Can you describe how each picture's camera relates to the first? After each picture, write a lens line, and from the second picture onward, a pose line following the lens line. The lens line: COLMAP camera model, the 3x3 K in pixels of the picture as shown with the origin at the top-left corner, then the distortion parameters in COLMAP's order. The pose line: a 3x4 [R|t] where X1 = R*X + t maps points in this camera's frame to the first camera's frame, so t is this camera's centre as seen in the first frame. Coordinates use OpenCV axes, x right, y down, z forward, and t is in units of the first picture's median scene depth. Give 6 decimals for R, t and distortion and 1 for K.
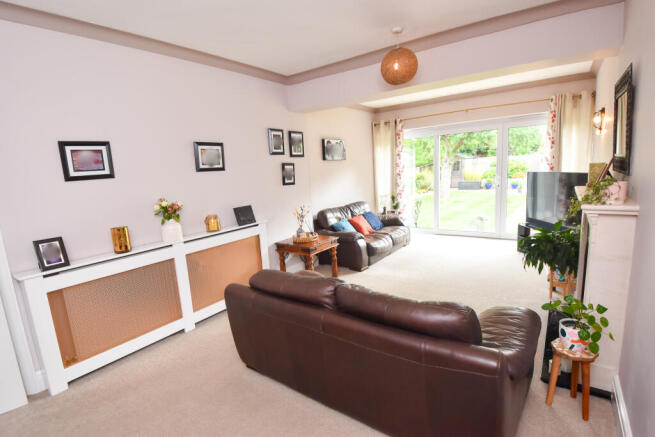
lens RADIAL K [[317.6, 0, 327.5], [0, 317.6, 218.5], [0, 0, 1]] dist [0.001754, -0.020724]
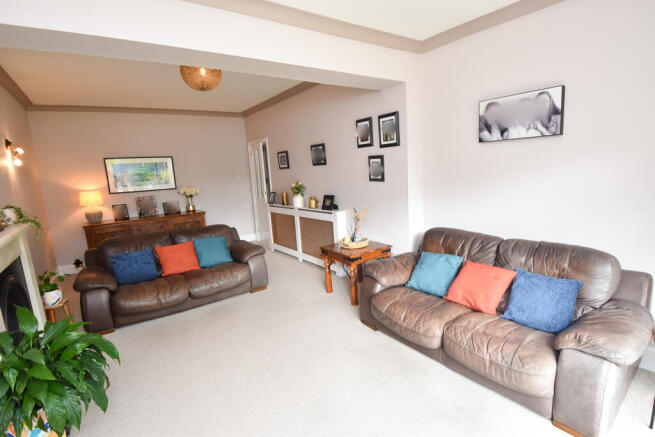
lens RADIAL K [[317.6, 0, 327.5], [0, 317.6, 218.5], [0, 0, 1]] dist [0.001754, -0.020724]
pose [[-0.317722, 0.222448, -0.921721, 0.746624], [-0.070345, 0.963882, 0.256871, -0.225629], [0.945571, 0.146452, -0.290598, 1.169963]]
